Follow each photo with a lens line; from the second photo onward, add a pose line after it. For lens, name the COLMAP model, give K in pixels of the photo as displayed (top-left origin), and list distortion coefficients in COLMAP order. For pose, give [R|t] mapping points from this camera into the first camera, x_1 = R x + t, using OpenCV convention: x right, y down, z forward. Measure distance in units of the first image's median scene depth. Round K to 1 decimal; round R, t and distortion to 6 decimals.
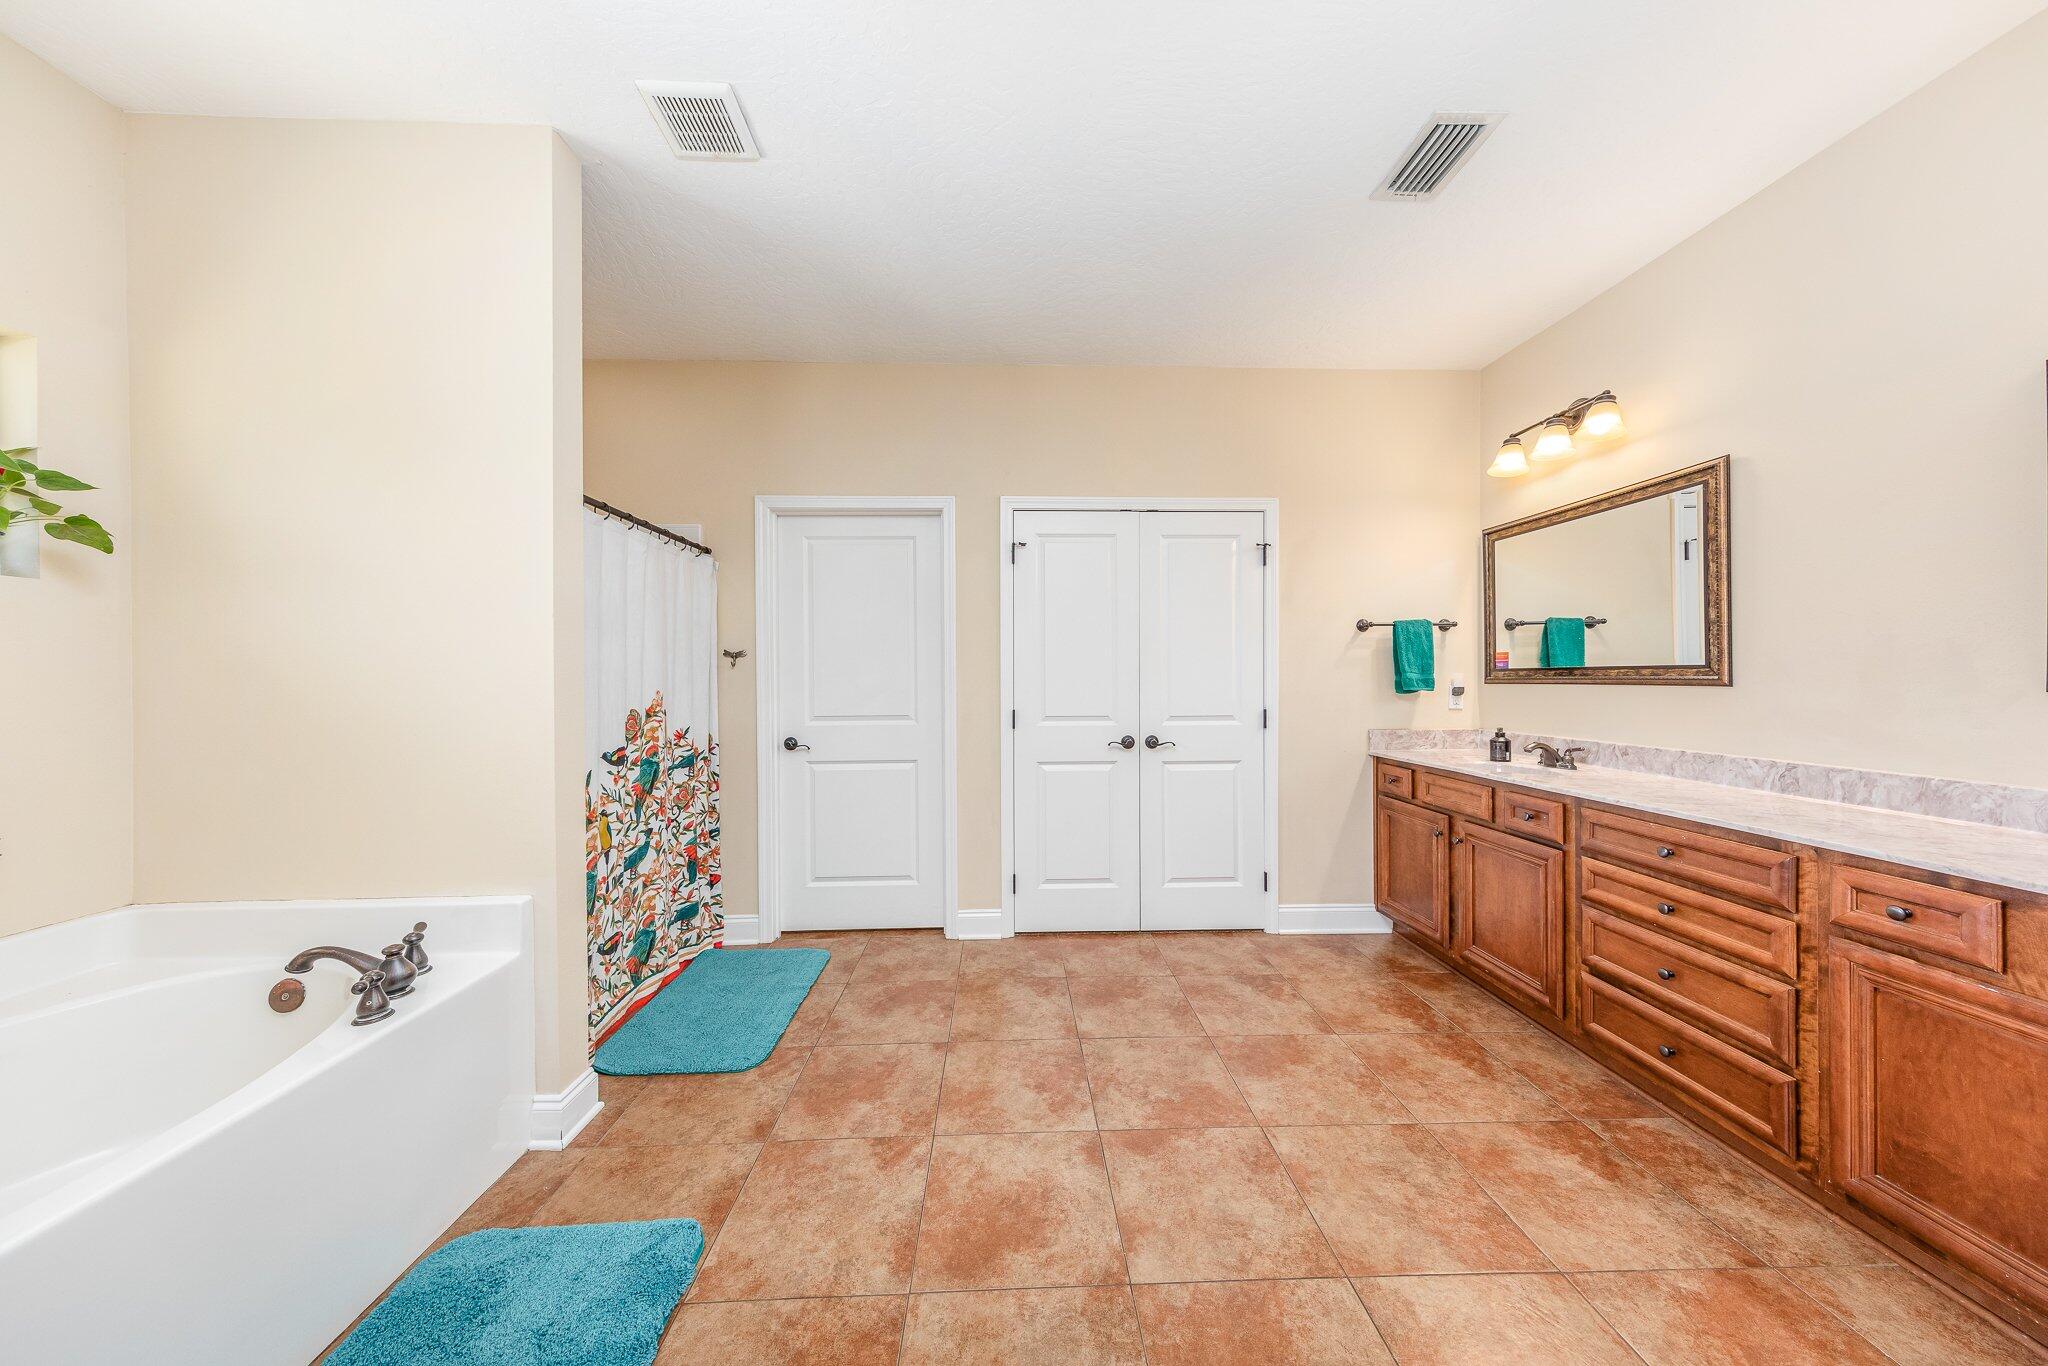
lens RADIAL K [[643.7, 0, 1027.8], [0, 643.7, 678.7], [0, 0, 1]] dist [0.005898, -0.000655]
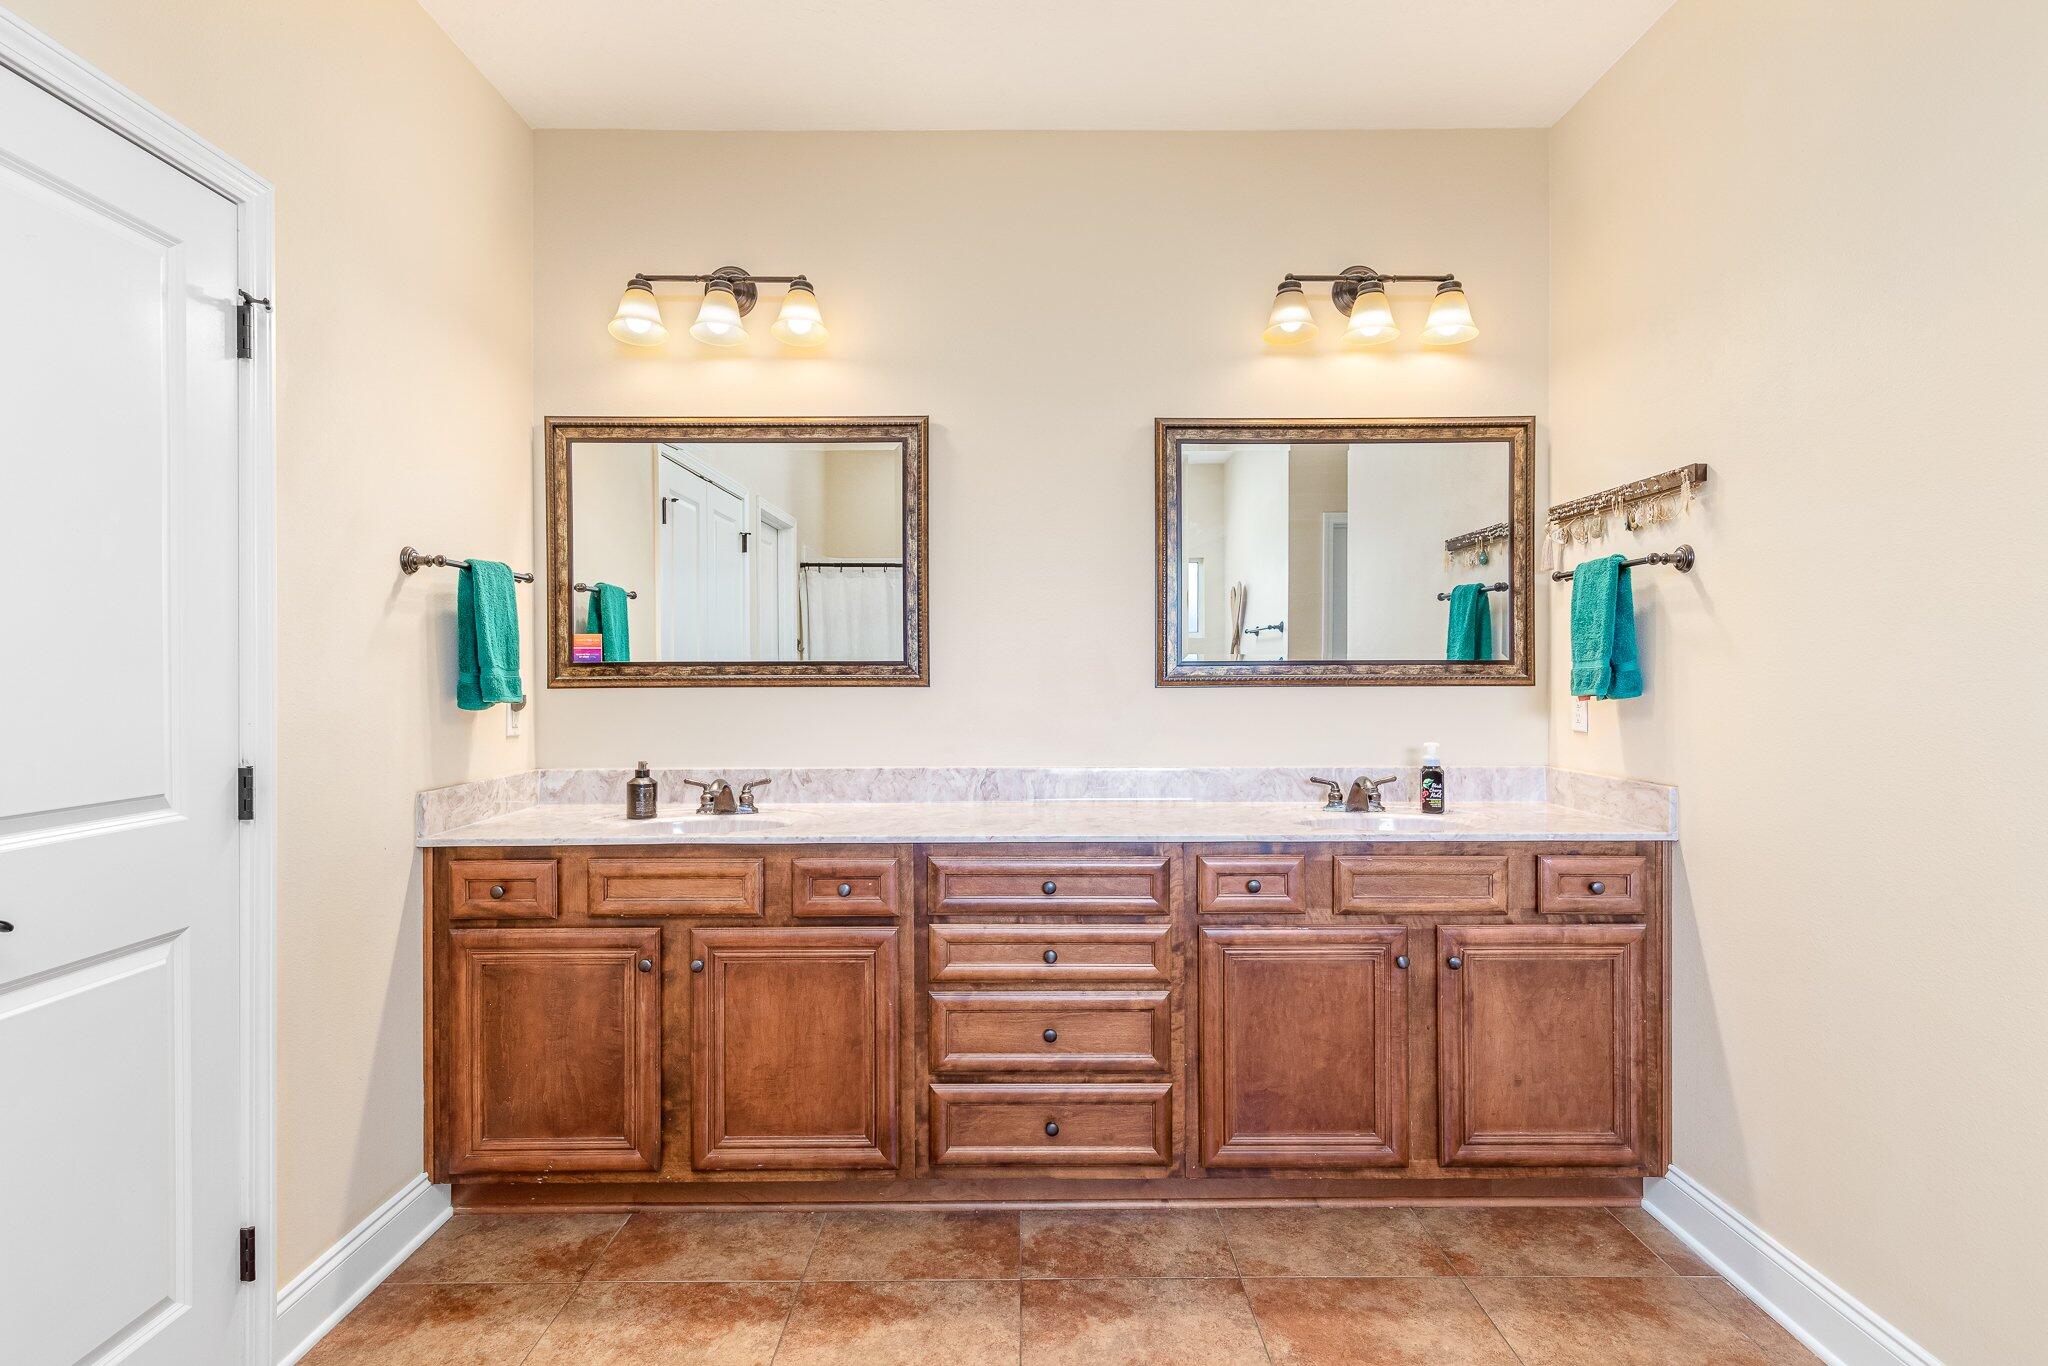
lens RADIAL K [[1006.9, 0, 1083.4], [0, 1006.9, 681.0], [0, 0, 1]] dist [0.007218, -0.000381]
pose [[0.038210, -0.001859, 0.999268, -0.210490], [0.005085, 0.999986, 0.001666, 0.002628], [-0.999257, 0.005018, 0.038219, 0.652326]]
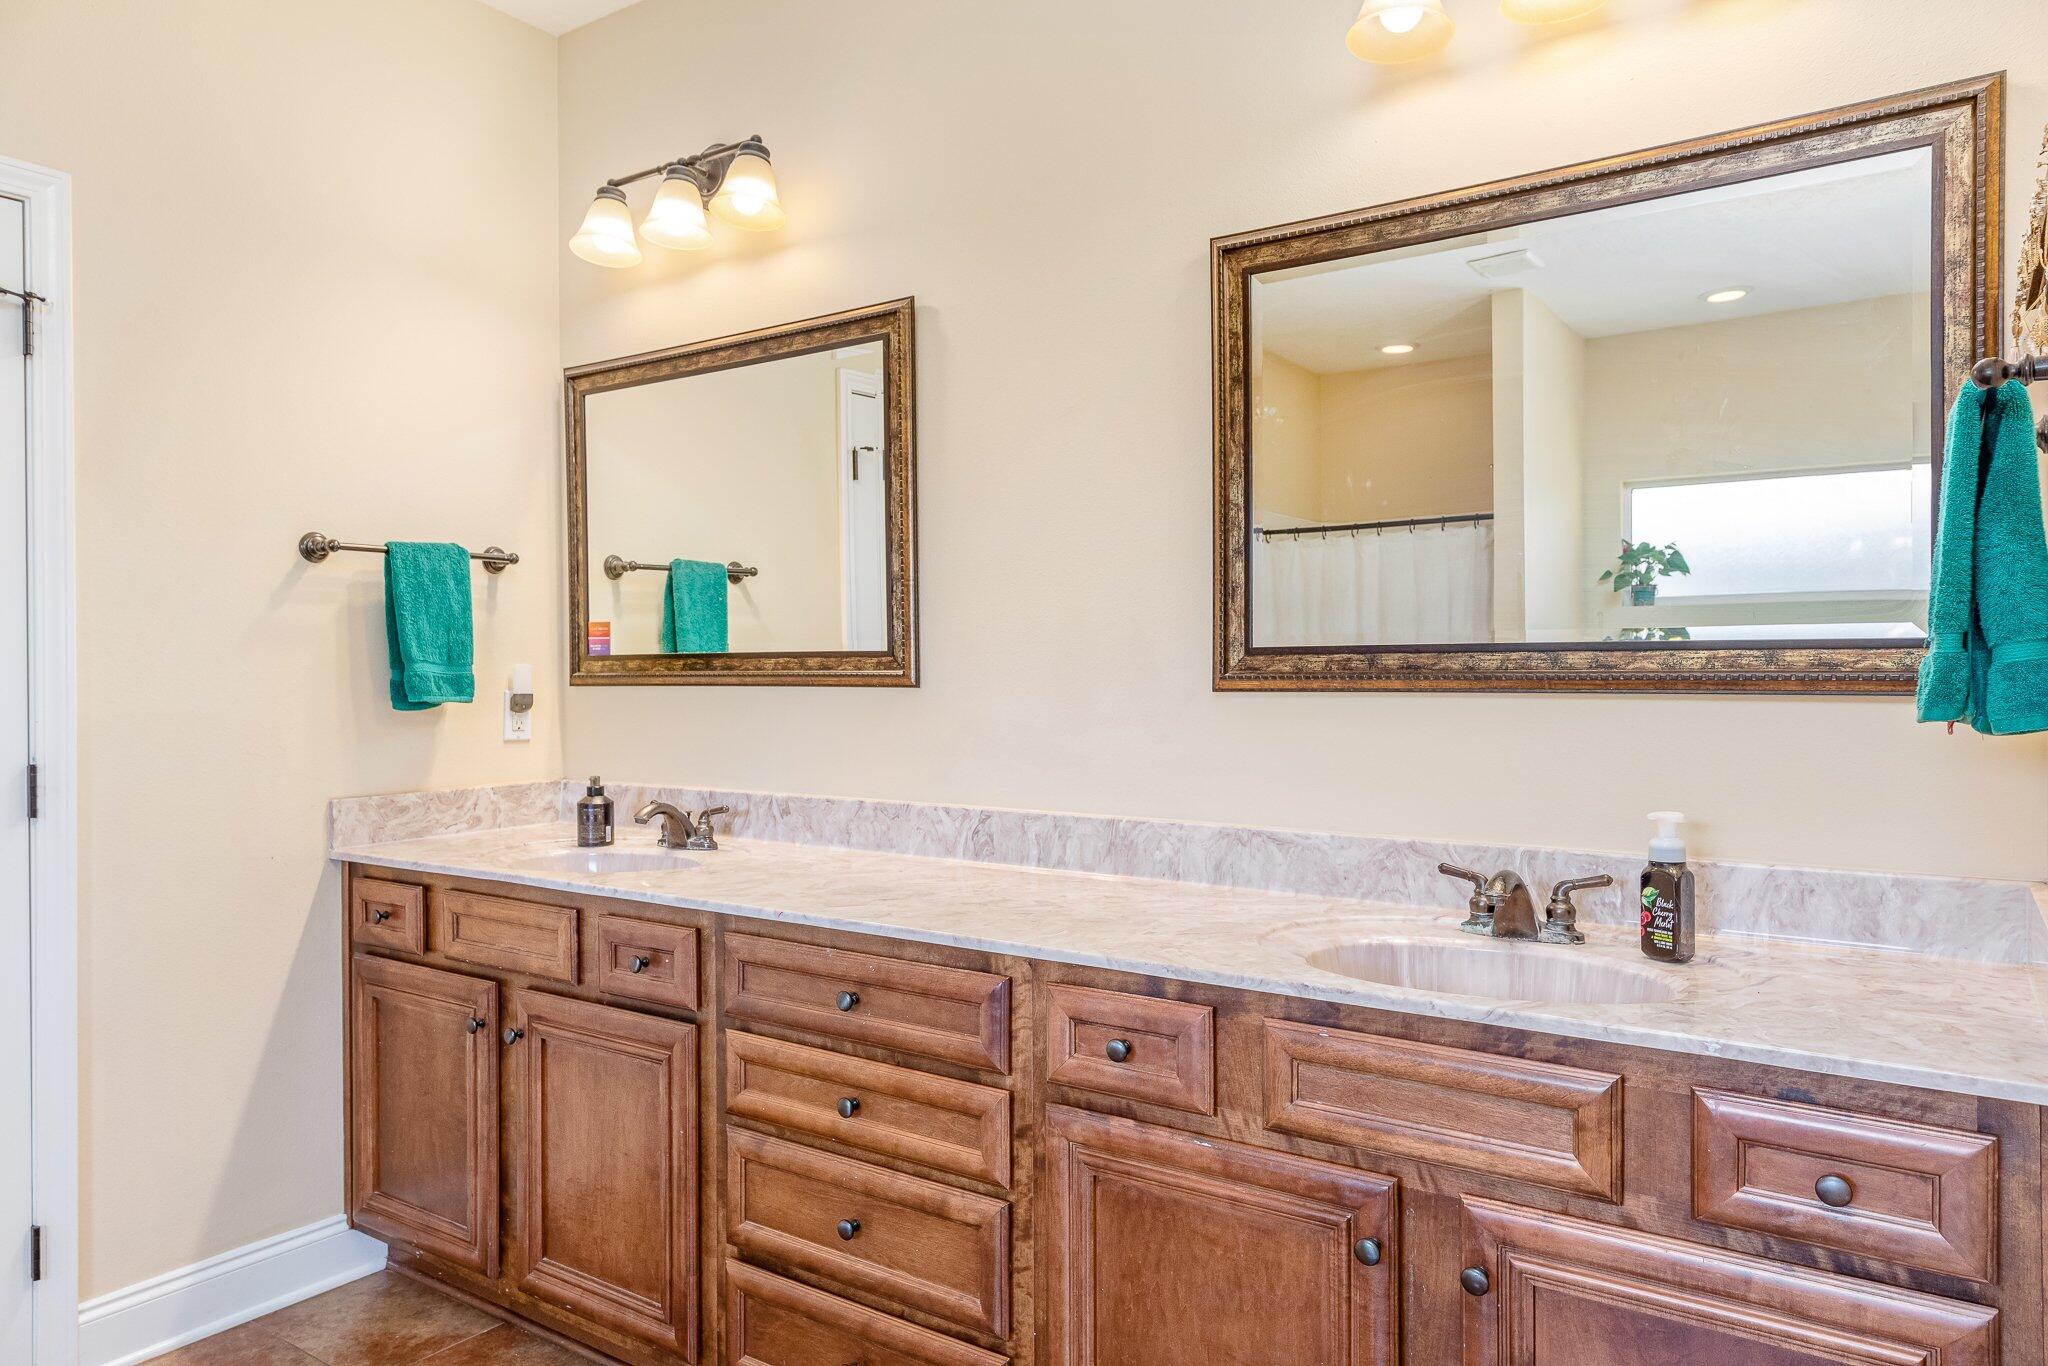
lens RADIAL K [[1344.8, 0, 1010.7], [0, 1344.8, 683.4], [0, 0, 1]] dist [0.003478, 0.004134]
pose [[0.606162, -0.007684, 0.795304, 0.135530], [0.003686, 0.999970, 0.006852, -0.000078], [-0.795333, -0.001222, 0.606172, 0.160161]]
